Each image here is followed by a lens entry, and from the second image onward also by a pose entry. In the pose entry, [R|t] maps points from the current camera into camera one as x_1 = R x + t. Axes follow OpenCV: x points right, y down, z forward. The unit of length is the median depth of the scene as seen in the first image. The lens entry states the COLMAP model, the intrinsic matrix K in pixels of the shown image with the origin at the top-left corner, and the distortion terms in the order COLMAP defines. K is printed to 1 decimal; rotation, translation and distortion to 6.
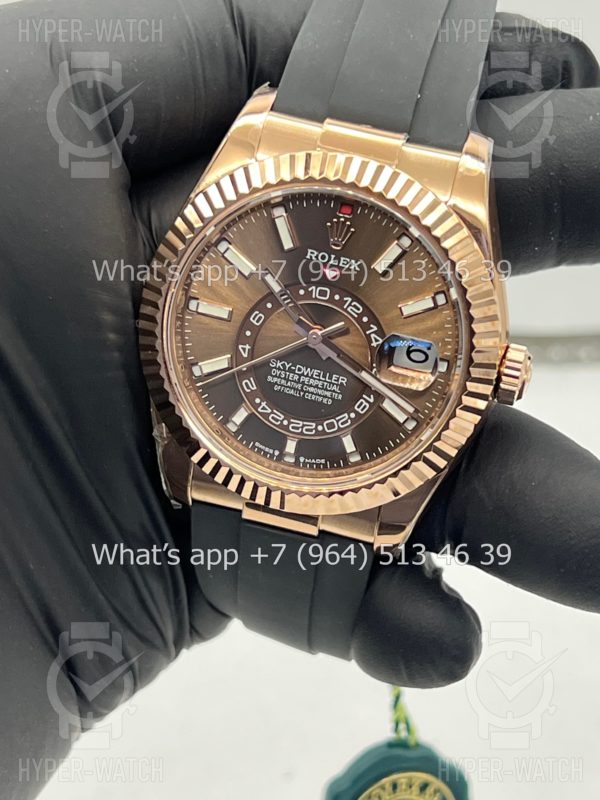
lens RADIAL K [[1840.6, 0, 305.8], [0, 1840.6, 400.8], [0, 0, 1]] dist [0.281927, 0.000000]
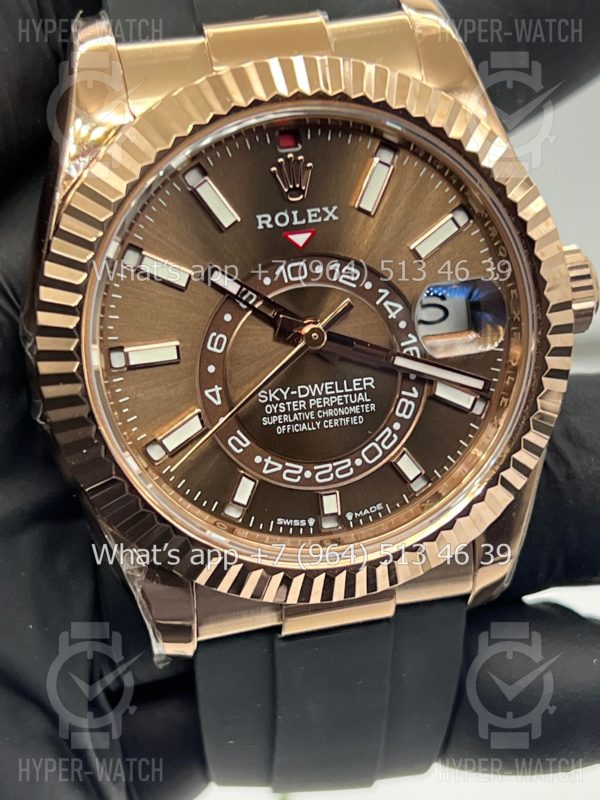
lens RADIAL K [[1840.6, 0, 295.8], [0, 1840.6, 404.7], [0, 0, 1]] dist [0.281927, 0.000000]
pose [[0.882495, -0.360907, 0.301577, -0.208818], [0.372822, 0.927704, 0.019236, -0.026284], [-0.286716, 0.095459, 0.953248, 0.364238]]
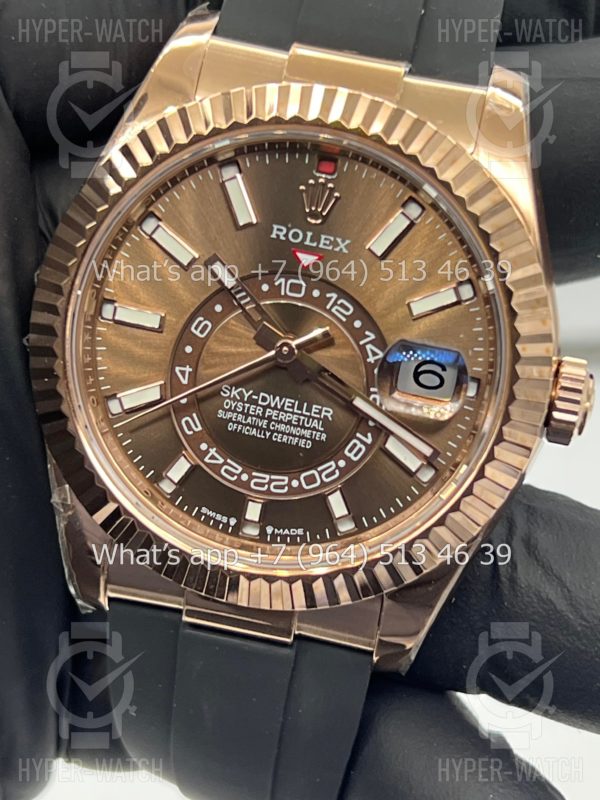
lens RADIAL K [[1840.6, 0, 294.9], [0, 1840.6, 396.9], [0, 0, 1]] dist [0.281927, 0.000000]
pose [[0.997981, -0.020504, 0.060119, -0.033494], [0.025767, 0.995777, -0.088112, 0.043675], [-0.058058, 0.089483, 0.994295, 0.308507]]
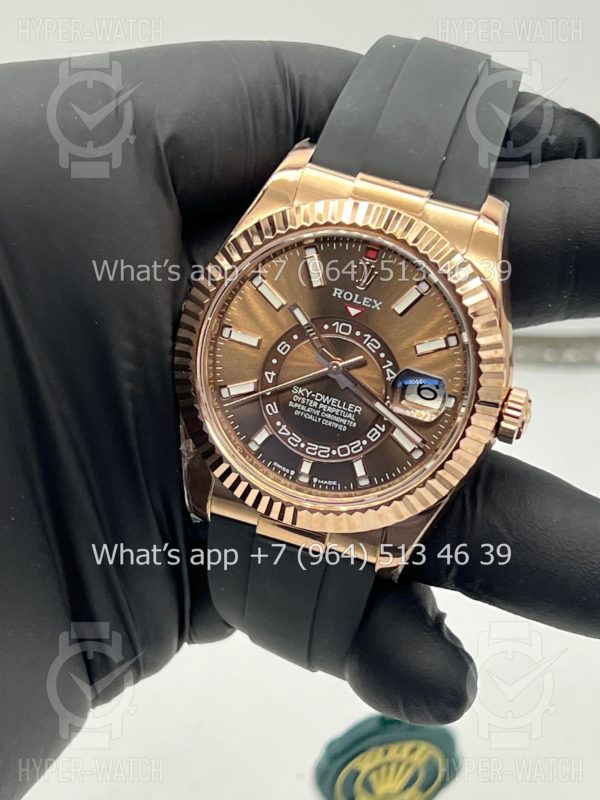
lens RADIAL K [[1840.6, 0, 293.2], [0, 1840.6, 401.2], [0, 0, 1]] dist [0.281927, 0.000000]
pose [[0.997542, 0.069745, -0.006787, -0.011078], [-0.070034, 0.995582, -0.062551, 0.054841], [0.002394, 0.062872, 0.998019, -0.091020]]
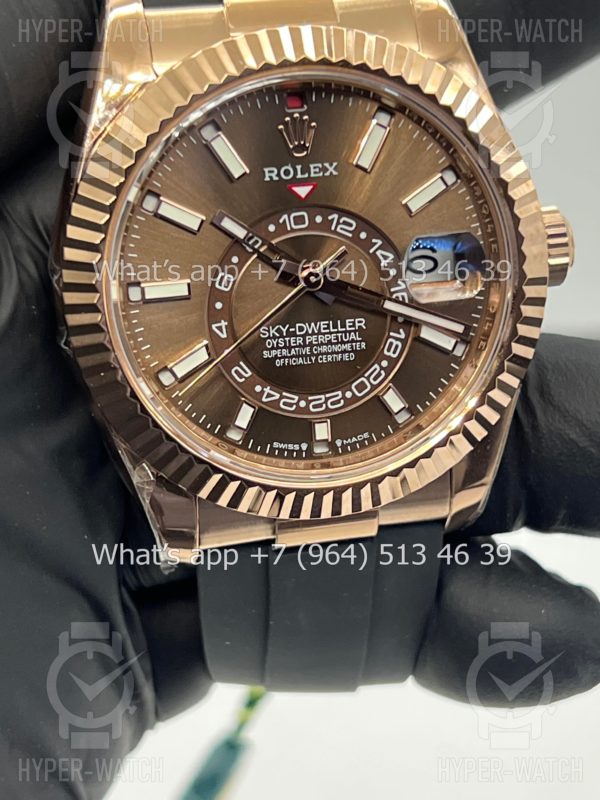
lens RADIAL K [[1840.6, 0, 301.4], [0, 1840.6, 399.7], [0, 0, 1]] dist [0.281927, 0.000000]
pose [[0.902464, -0.332764, 0.273545, -0.215757], [0.338163, 0.940652, 0.028645, -0.011251], [-0.266843, 0.066652, 0.961432, 0.287397]]
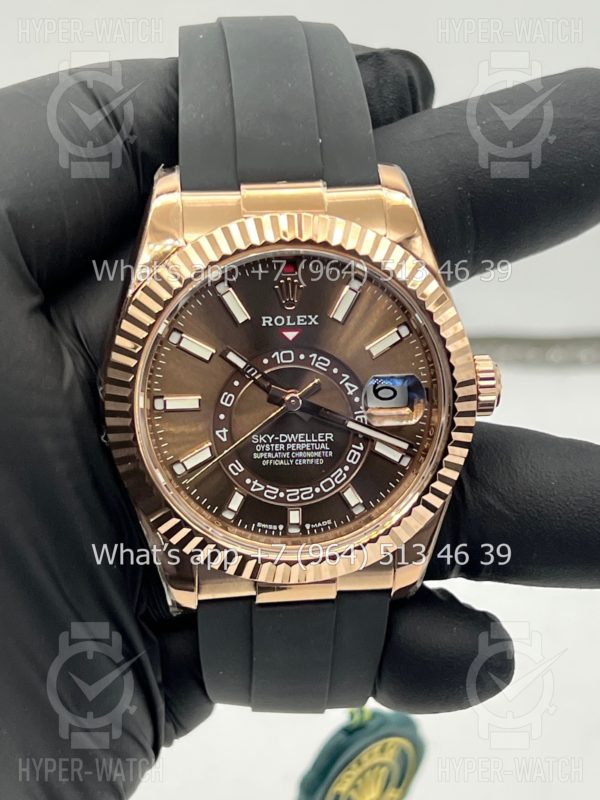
lens RADIAL K [[1840.6, 0, 311.7], [0, 1840.6, 422.2], [0, 0, 1]] dist [0.281927, 0.000000]
pose [[0.938643, -0.269579, 0.215119, -0.197035], [0.274470, 0.961567, 0.007386, -0.028162], [-0.208843, 0.052111, 0.976560, 0.042112]]
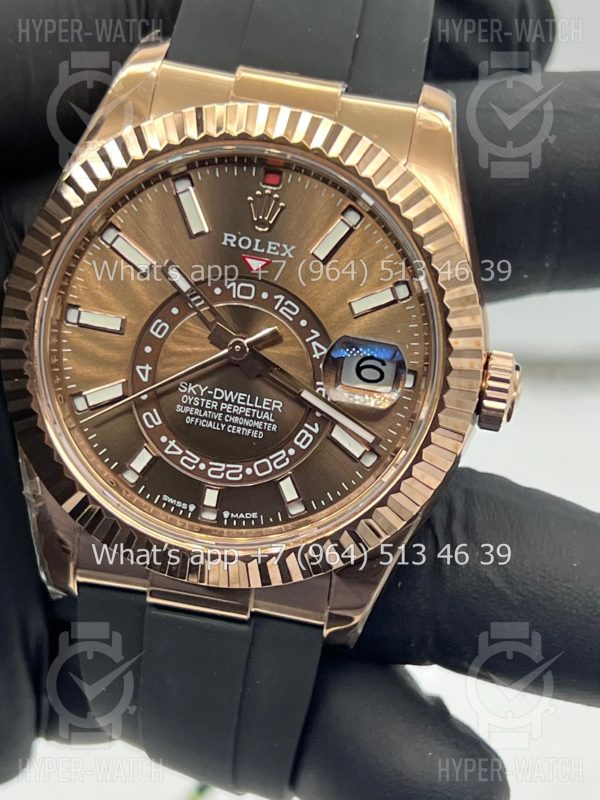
lens RADIAL K [[1840.6, 0, 290.7], [0, 1840.6, 413.0], [0, 0, 1]] dist [0.281927, 0.000000]
pose [[0.995697, -0.039441, 0.083860, -0.037570], [0.047375, 0.994366, -0.094827, 0.063632], [-0.079648, 0.098392, 0.991955, 0.250519]]
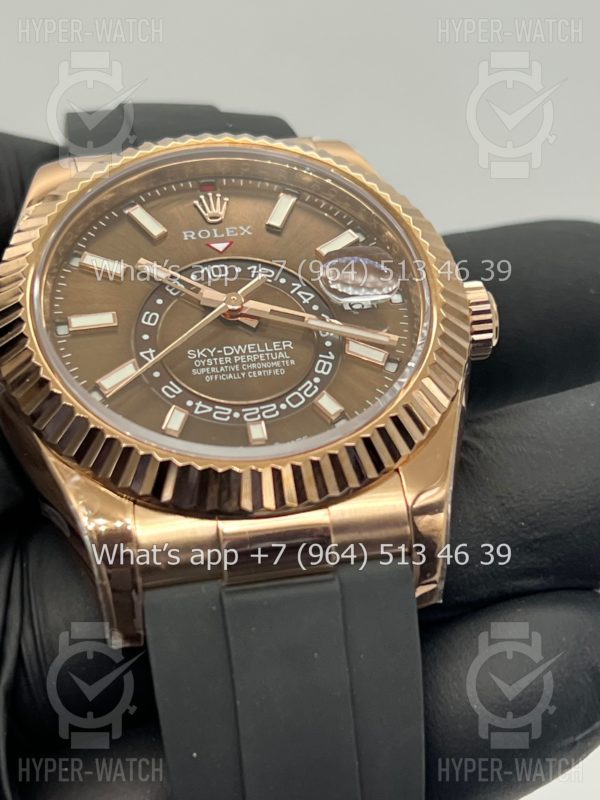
lens RADIAL K [[1840.6, 0, 297.5], [0, 1840.6, 397.2], [0, 0, 1]] dist [0.281927, 0.000000]
pose [[0.894833, -0.173947, 0.411115, -0.289541], [0.416387, 0.657230, -0.628228, 0.477870], [-0.160919, 0.733343, 0.660541, 0.513774]]
